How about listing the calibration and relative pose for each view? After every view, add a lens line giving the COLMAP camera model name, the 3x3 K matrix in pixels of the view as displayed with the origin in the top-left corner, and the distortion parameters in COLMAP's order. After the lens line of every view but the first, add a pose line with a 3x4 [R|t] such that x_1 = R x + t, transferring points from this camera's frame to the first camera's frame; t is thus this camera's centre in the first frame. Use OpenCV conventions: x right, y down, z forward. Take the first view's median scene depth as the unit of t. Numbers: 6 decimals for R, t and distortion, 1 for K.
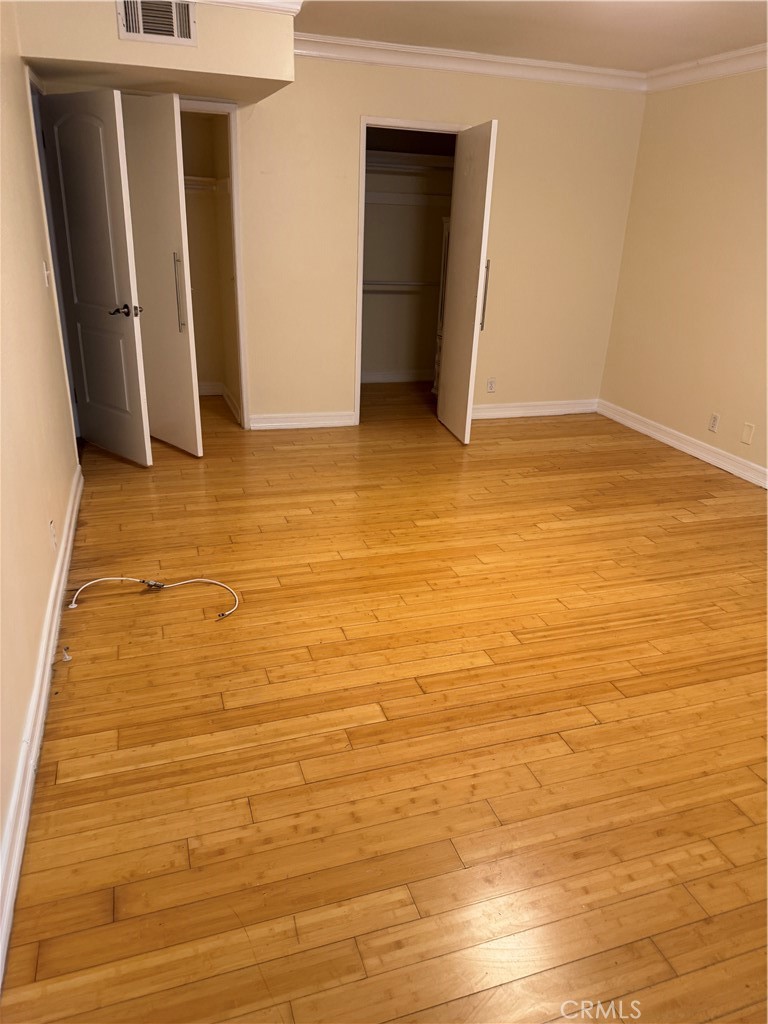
lens RADIAL K [[714.0, 0, 388.9], [0, 714.0, 515.9], [0, 0, 1]] dist [0.166716, -0.319265]
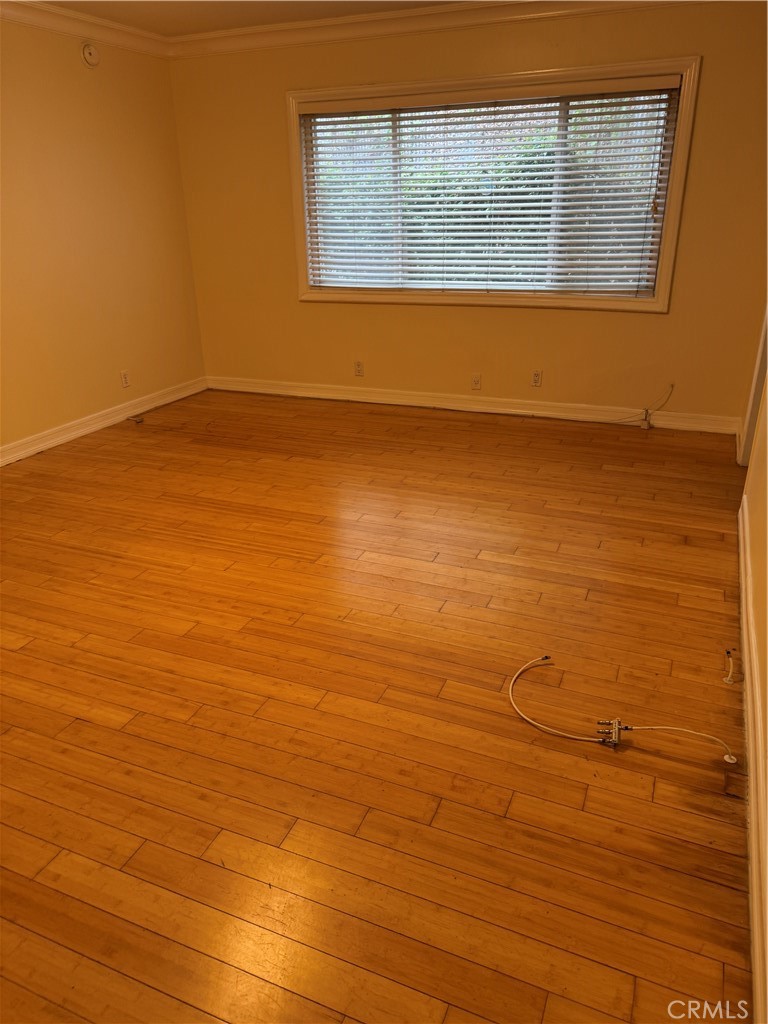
lens RADIAL K [[714.0, 0, 388.9], [0, 714.0, 515.9], [0, 0, 1]] dist [0.166716, -0.319265]
pose [[-0.749546, -0.280458, 0.599603, -0.544144], [0.242669, 0.726328, 0.643086, -0.558465], [-0.615867, 0.627528, -0.476358, 1.390016]]
